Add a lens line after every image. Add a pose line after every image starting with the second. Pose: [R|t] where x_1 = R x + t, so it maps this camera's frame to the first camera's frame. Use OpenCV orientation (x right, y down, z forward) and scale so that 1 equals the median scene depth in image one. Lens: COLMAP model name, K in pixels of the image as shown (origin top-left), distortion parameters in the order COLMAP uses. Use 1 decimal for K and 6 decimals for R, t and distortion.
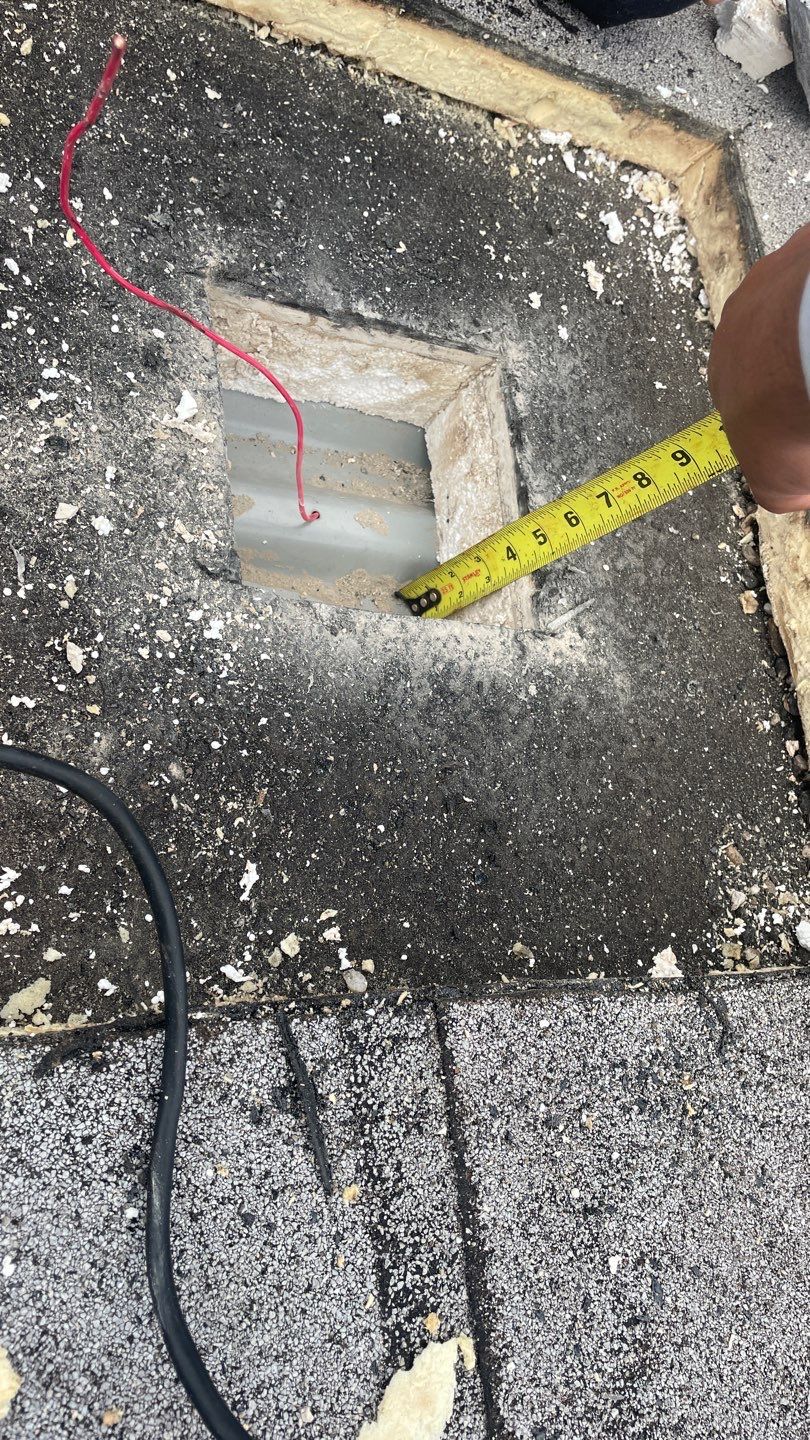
lens RADIAL K [[1148.0, 0, 404.6], [0, 1148.0, 718.5], [0, 0, 1]] dist [0.012436, -0.001437]
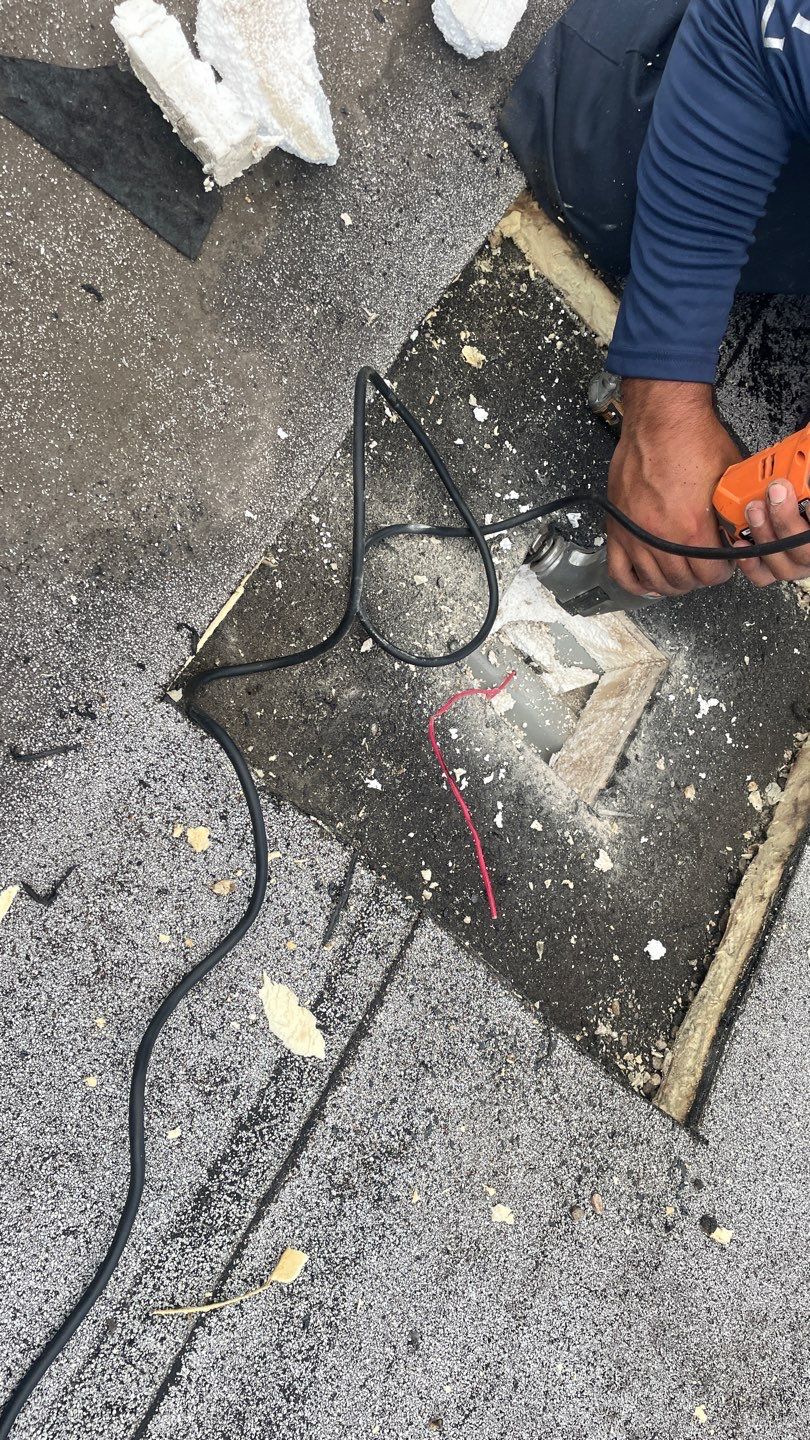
lens RADIAL K [[1148.0, 0, 405.3], [0, 1148.0, 720.2], [0, 0, 1]] dist [0.012436, -0.001437]
pose [[0.810051, 0.570261, -0.136452, 0.081136], [-0.585707, 0.797912, -0.142424, 0.286522], [0.027657, 0.195291, 0.980355, -0.814076]]
